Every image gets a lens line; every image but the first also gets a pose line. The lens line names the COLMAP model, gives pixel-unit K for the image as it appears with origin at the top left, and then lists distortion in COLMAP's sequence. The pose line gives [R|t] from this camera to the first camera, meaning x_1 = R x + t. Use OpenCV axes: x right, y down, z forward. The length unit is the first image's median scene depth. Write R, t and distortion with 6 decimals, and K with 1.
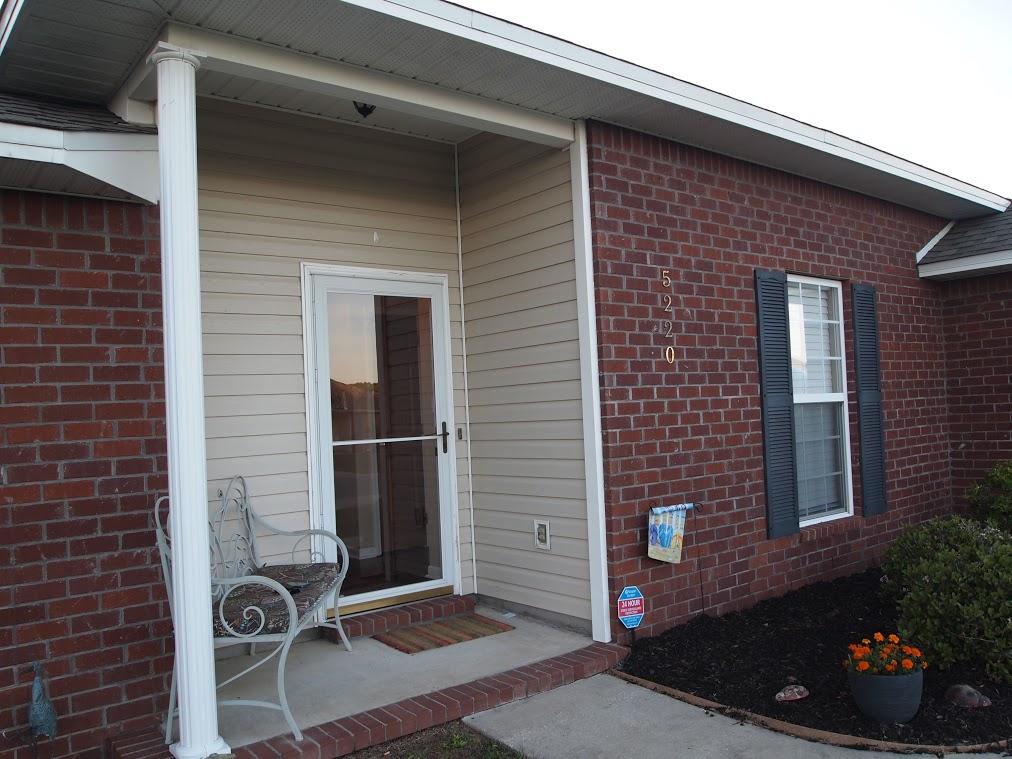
lens RADIAL K [[822.2, 0, 507.9], [0, 822.2, 383.6], [0, 0, 1]] dist [-0.066869, -0.002393]
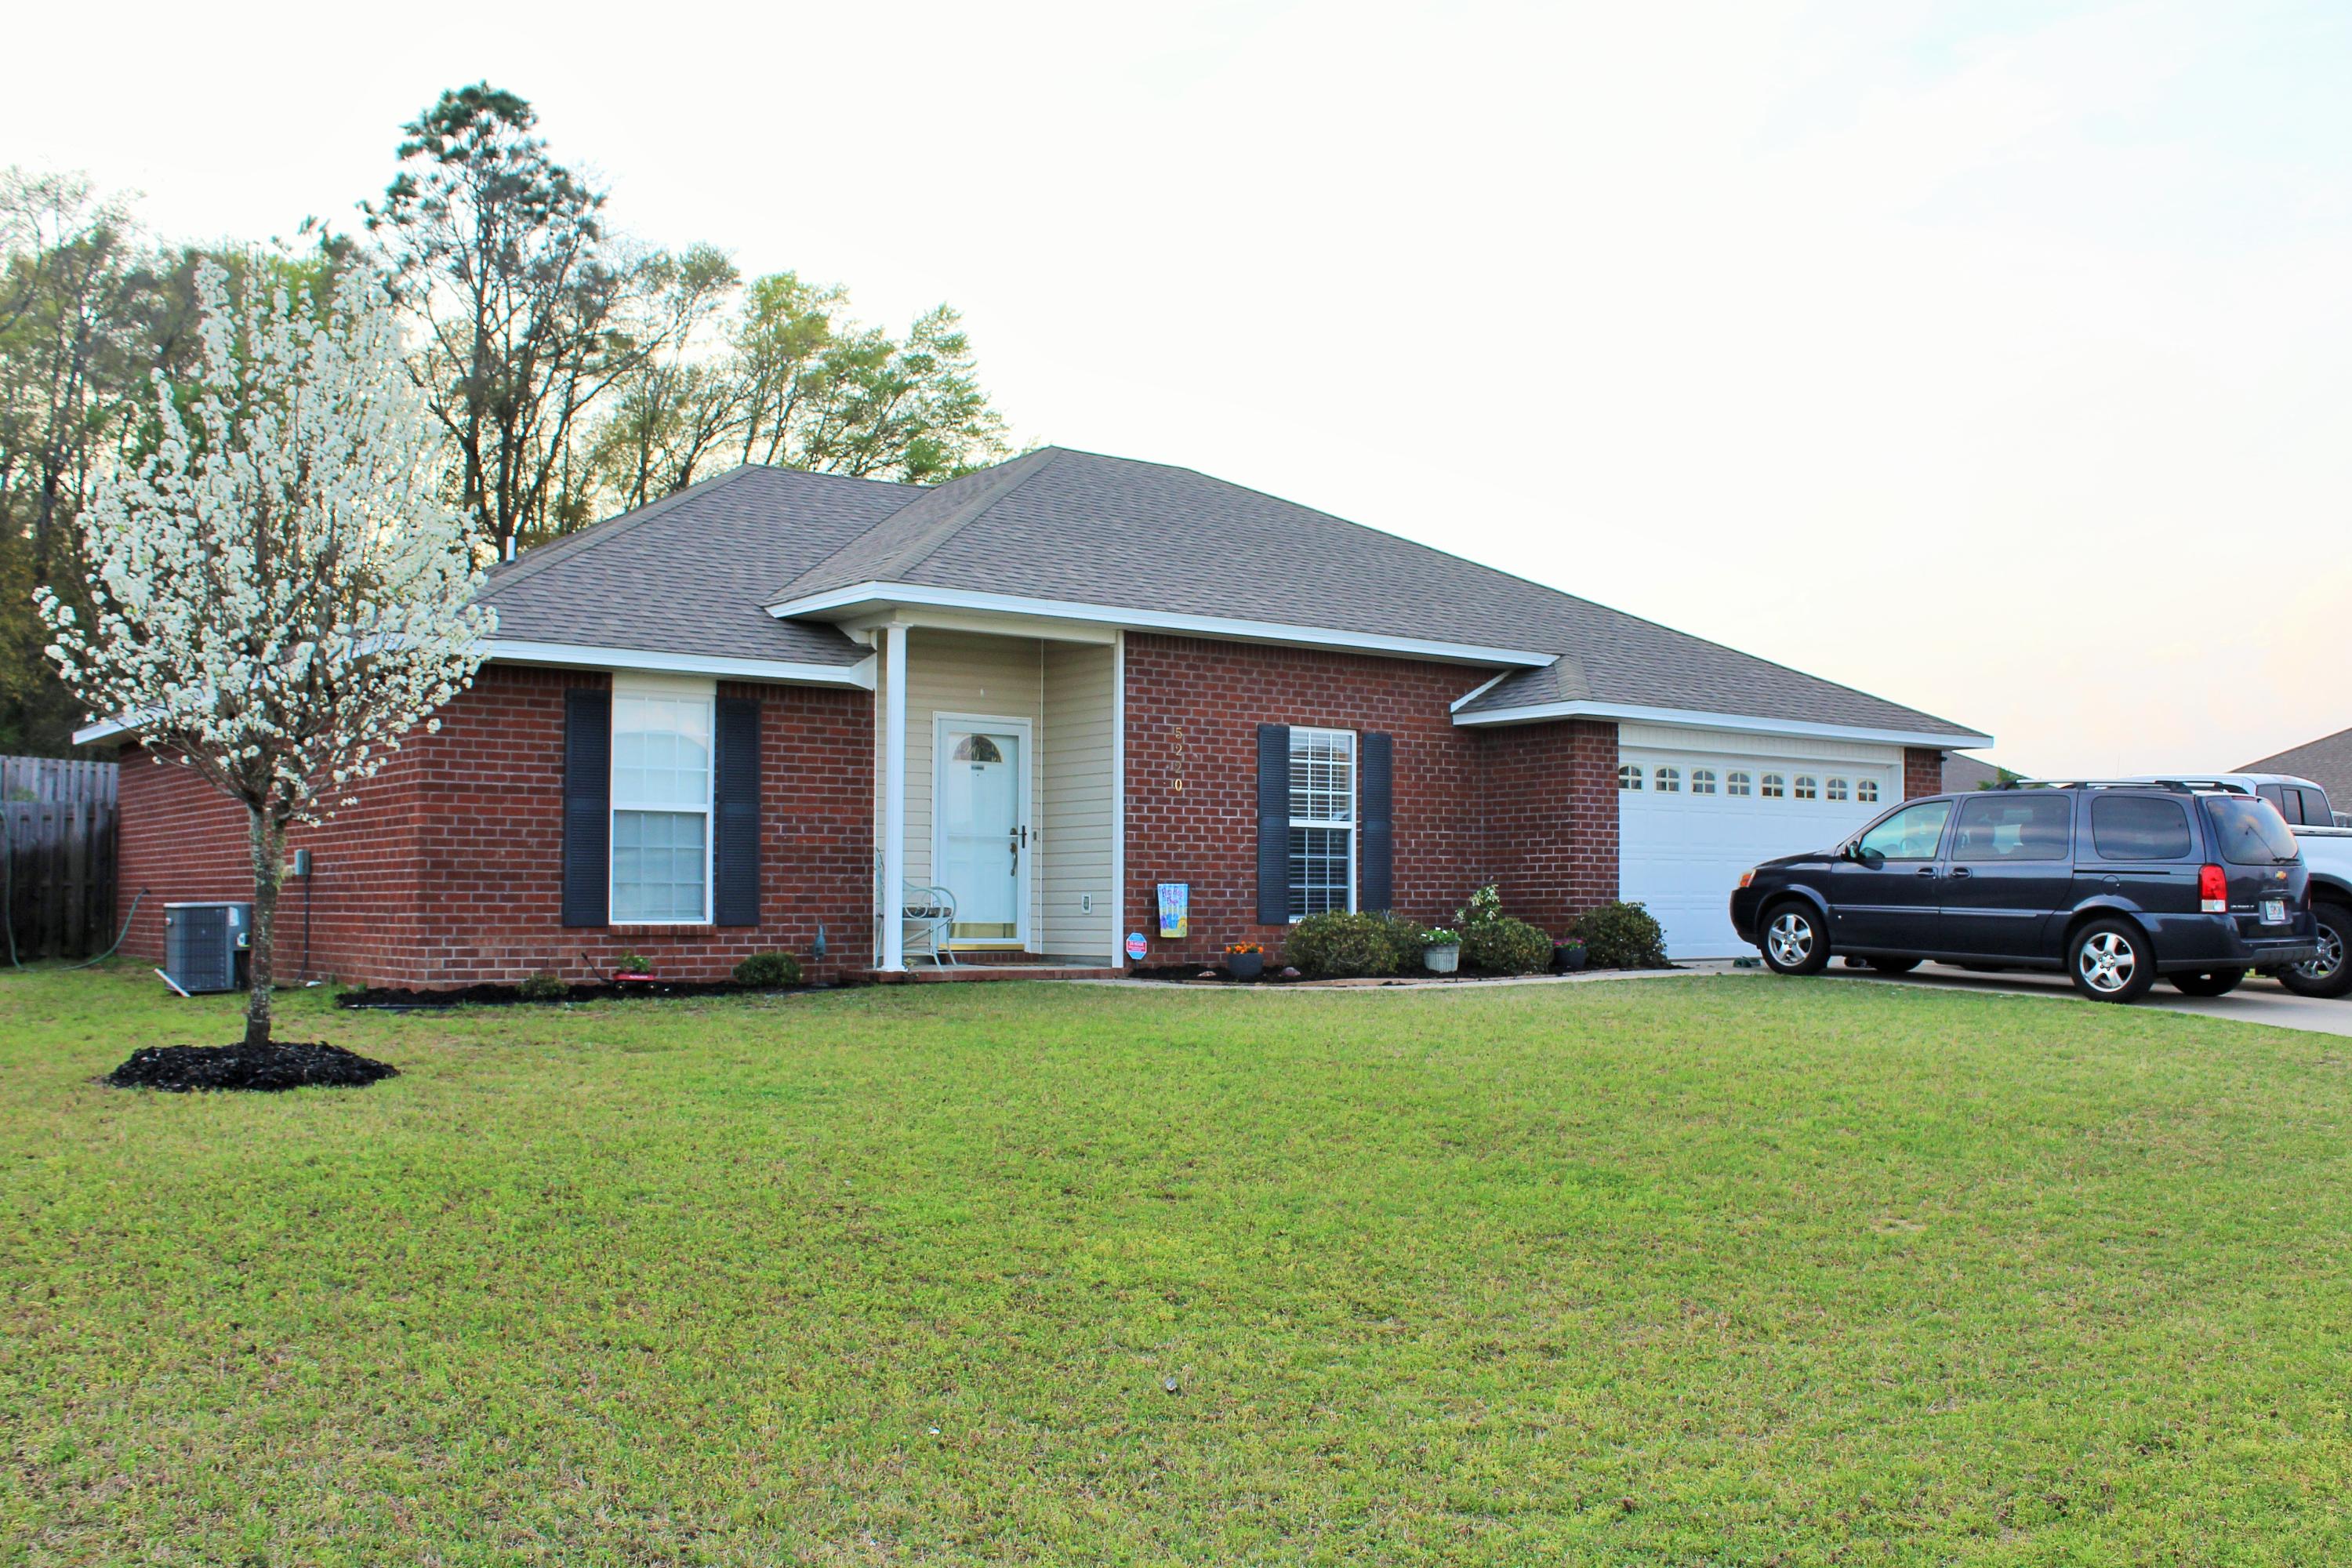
lens RADIAL K [[2138.6, 0, 1170.8], [0, 2138.6, 785.7], [0, 0, 1]] dist [-0.007210, 0.000000]
pose [[0.998666, 0.049164, -0.015769, 0.244957], [-0.049442, 0.998619, -0.017761, 0.035322], [0.014875, 0.018517, 0.999718, -2.847310]]
